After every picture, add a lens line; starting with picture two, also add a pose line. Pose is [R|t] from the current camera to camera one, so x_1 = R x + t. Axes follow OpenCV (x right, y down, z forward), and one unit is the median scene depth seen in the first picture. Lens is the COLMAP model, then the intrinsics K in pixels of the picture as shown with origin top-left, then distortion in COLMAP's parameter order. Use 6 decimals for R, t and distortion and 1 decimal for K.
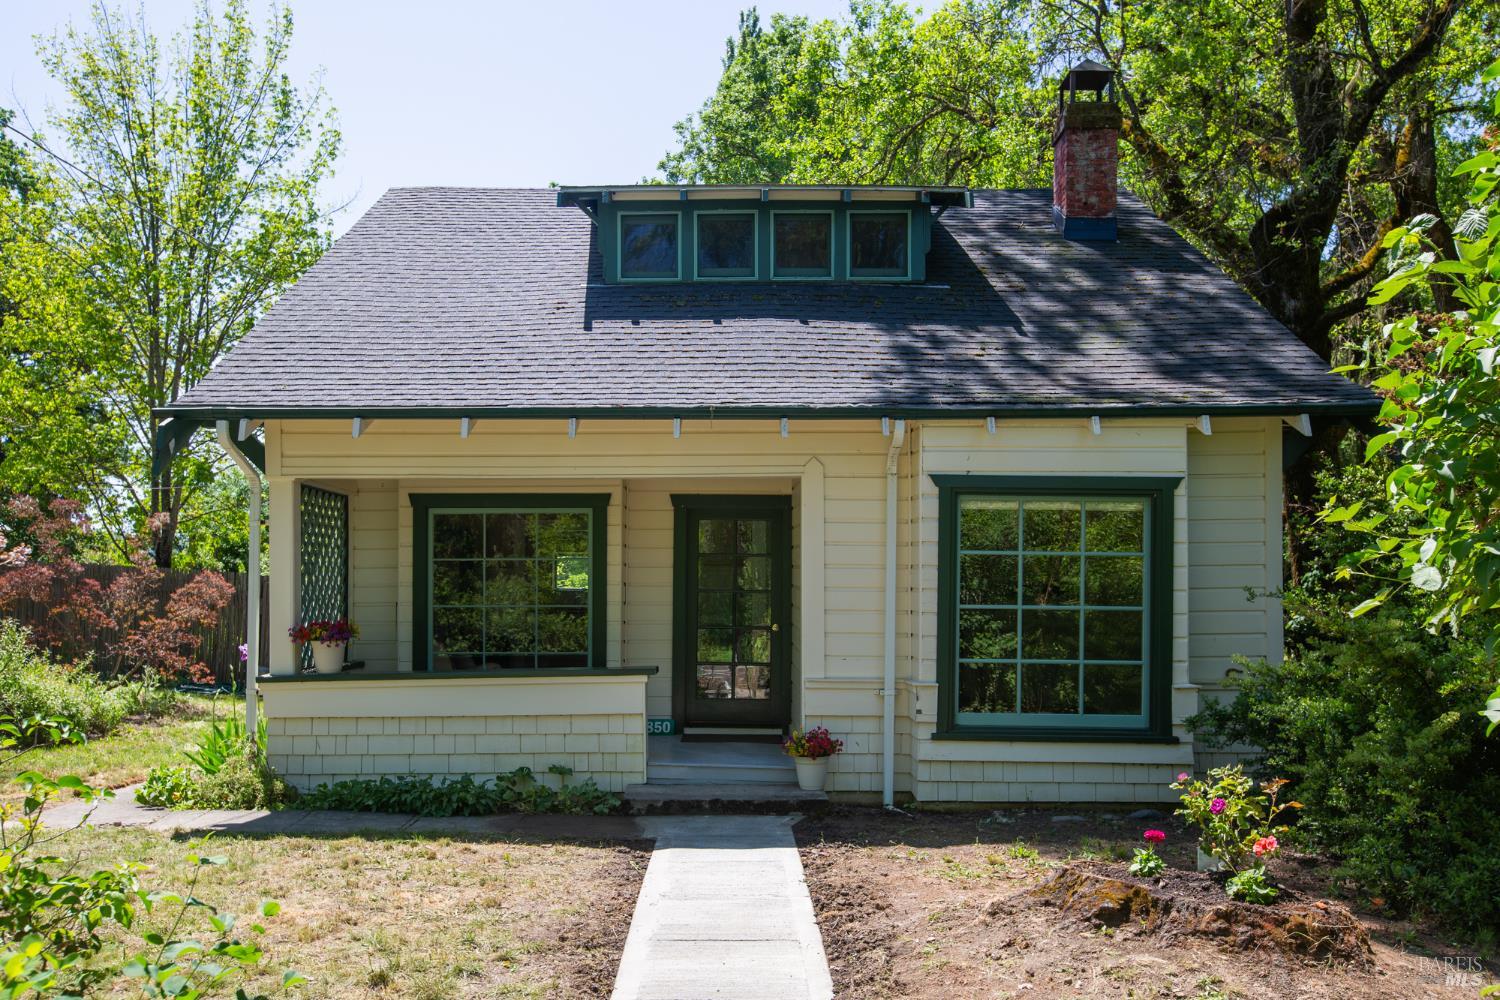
lens RADIAL K [[1292.1, 0, 750.6], [0, 1292.1, 509.7], [0, 0, 1]] dist [0.045496, 0.004914]
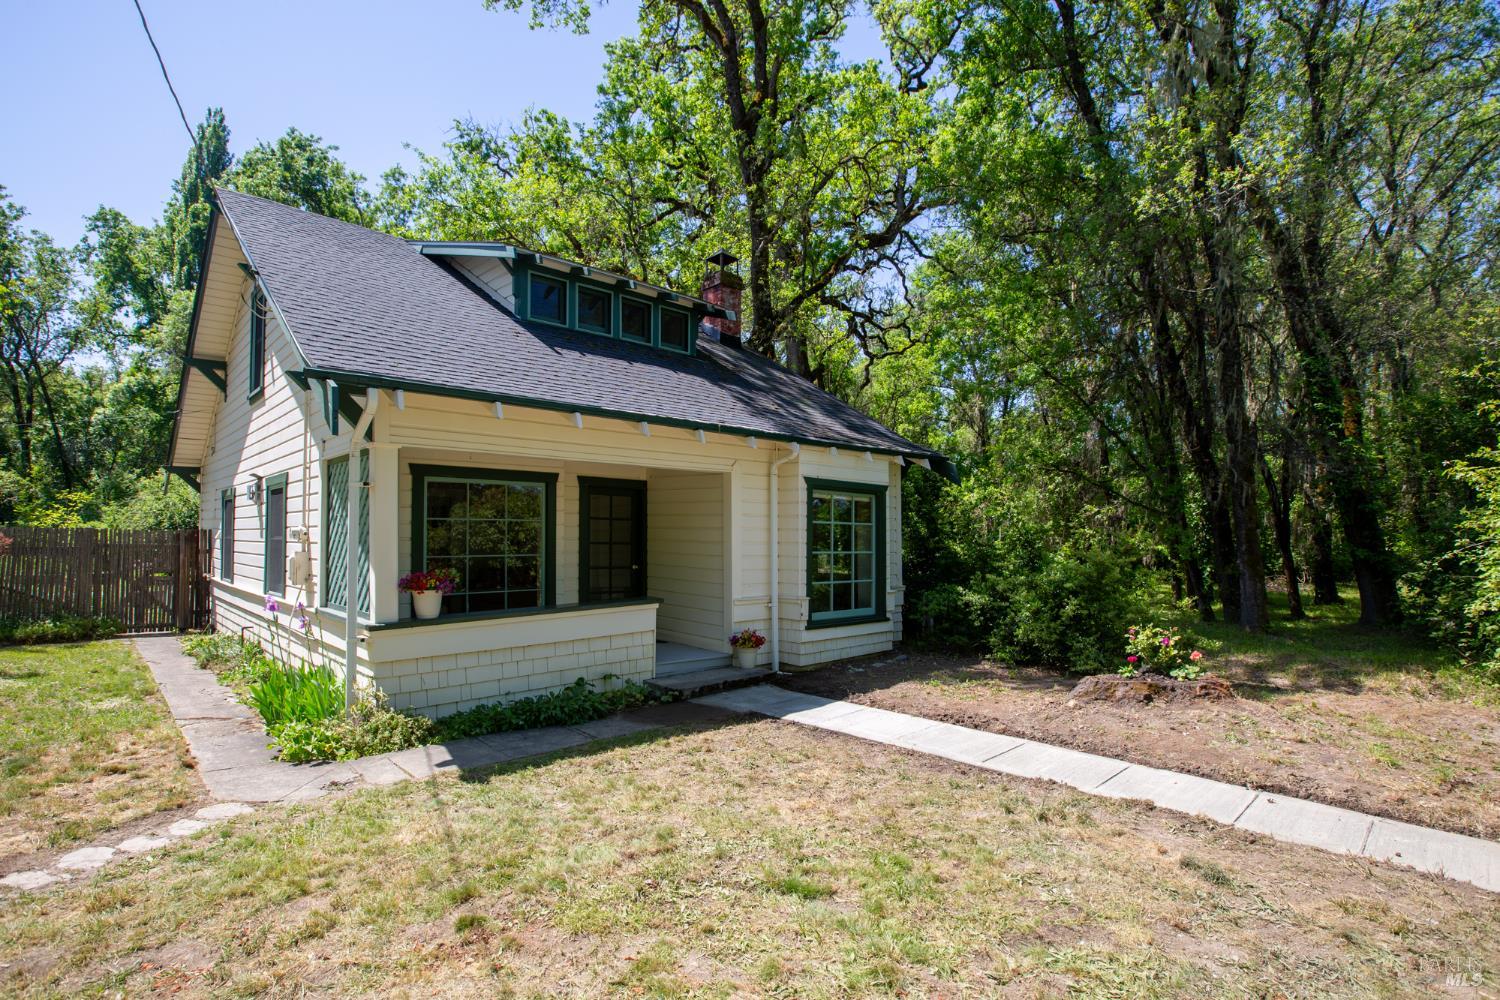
lens RADIAL K [[725.3, 0, 750.1], [0, 725.3, 491.1], [0, 0, 1]] dist [0.003167, 0.000152]
pose [[0.716531, 0.046668, 0.695992, -0.576710], [-0.044453, 0.998786, -0.021205, 0.015702], [-0.696137, -0.015745, 0.717736, 0.349276]]
